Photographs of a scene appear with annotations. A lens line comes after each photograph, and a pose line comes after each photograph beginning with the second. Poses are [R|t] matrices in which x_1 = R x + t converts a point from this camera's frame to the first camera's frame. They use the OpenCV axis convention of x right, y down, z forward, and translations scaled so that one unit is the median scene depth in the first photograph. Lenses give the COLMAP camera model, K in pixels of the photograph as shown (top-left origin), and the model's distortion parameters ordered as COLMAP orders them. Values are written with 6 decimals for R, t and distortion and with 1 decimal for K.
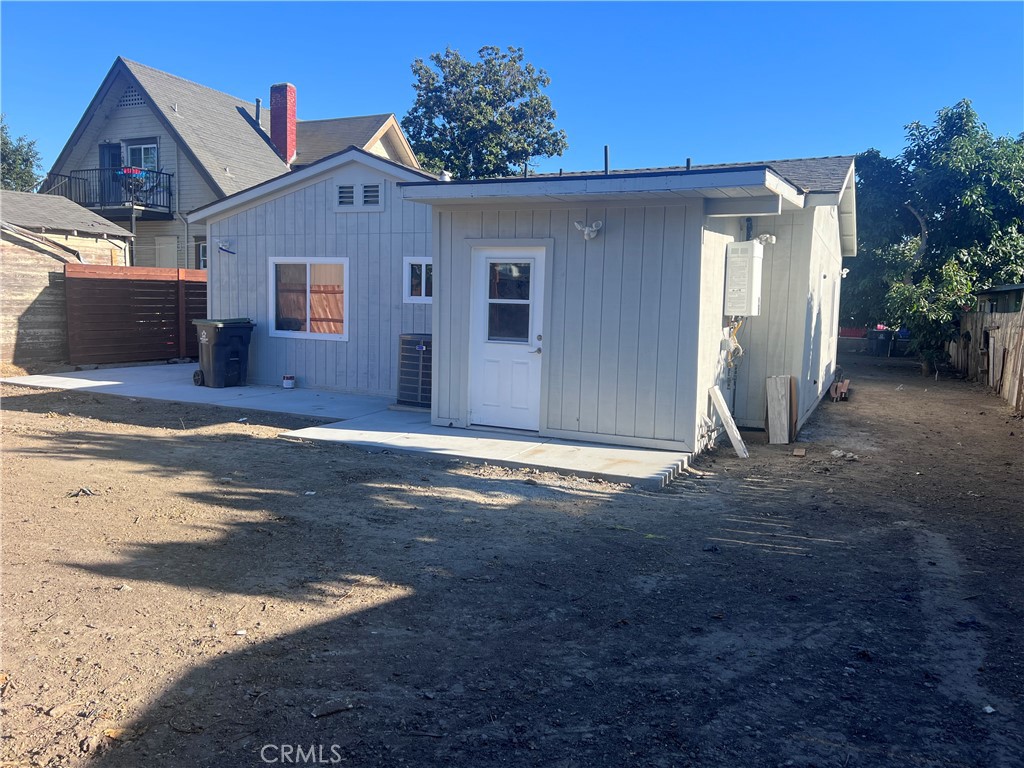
lens RADIAL K [[770.4, 0, 512.4], [0, 770.4, 378.8], [0, 0, 1]] dist [0.070248, -0.089497]
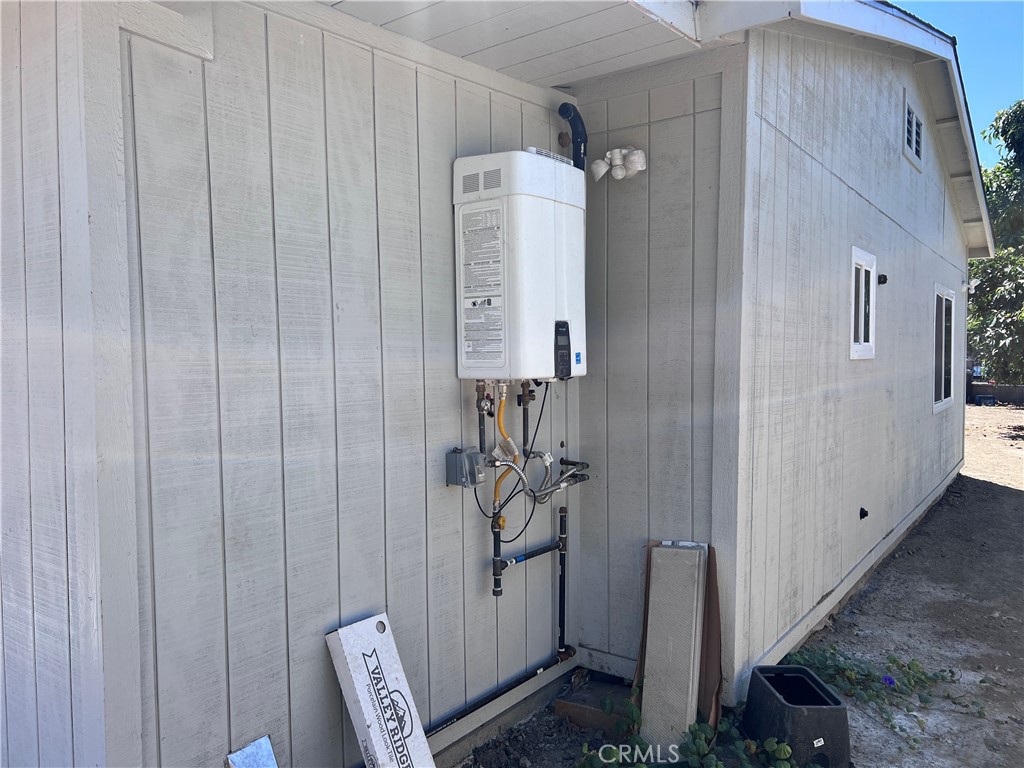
lens RADIAL K [[770.4, 0, 512.4], [0, 770.4, 378.8], [0, 0, 1]] dist [0.070248, -0.089497]
pose [[0.980673, -0.039200, -0.191687, 0.379661], [0.024182, 0.996496, -0.080068, -0.057778], [0.194154, 0.073885, 0.978185, 0.714599]]
